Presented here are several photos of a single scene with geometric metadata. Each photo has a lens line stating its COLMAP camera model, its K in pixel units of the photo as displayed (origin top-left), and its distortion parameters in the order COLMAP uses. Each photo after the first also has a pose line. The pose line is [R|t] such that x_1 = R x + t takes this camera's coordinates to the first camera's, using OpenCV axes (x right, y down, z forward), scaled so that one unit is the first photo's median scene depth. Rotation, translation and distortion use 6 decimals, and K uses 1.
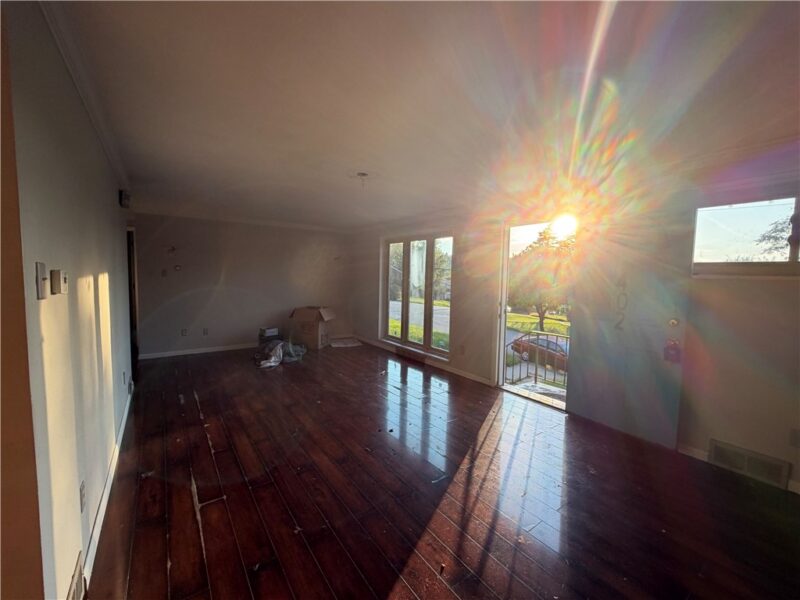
lens RADIAL K [[330.3, 0, 400.6], [0, 330.3, 300.9], [0, 0, 1]] dist [-0.000966, 0.000314]
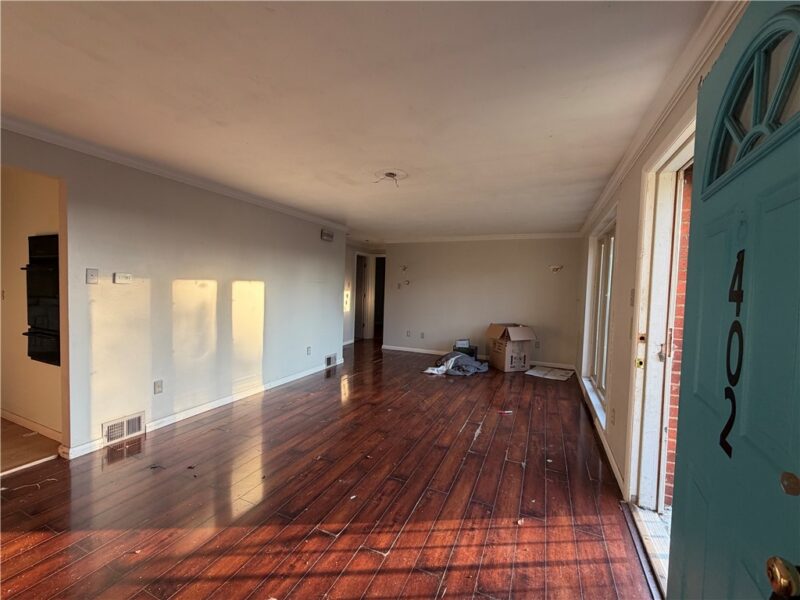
lens RADIAL K [[330.3, 0, 400.6], [0, 330.3, 300.9], [0, 0, 1]] dist [-0.000966, 0.000314]
pose [[0.512765, 0.031393, -0.857955, 0.529279], [-0.085535, 0.996227, -0.014668, -0.009158], [0.854257, 0.080906, 0.513516, 0.422063]]
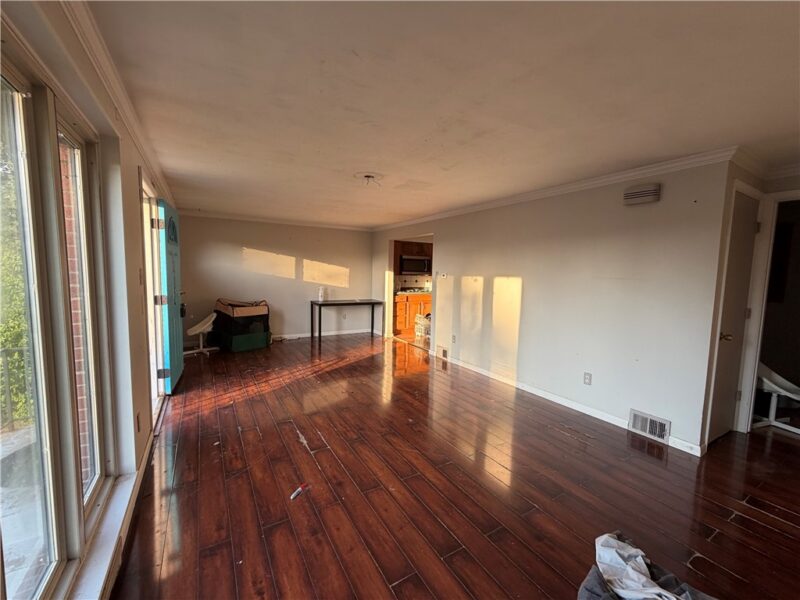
lens RADIAL K [[330.3, 0, 400.6], [0, 330.3, 300.9], [0, 0, 1]] dist [-0.000966, 0.000314]
pose [[-0.995755, -0.049128, 0.077837, -0.235838], [-0.035627, 0.985447, 0.166208, -0.124813], [-0.084869, 0.162729, -0.983014, 1.551455]]
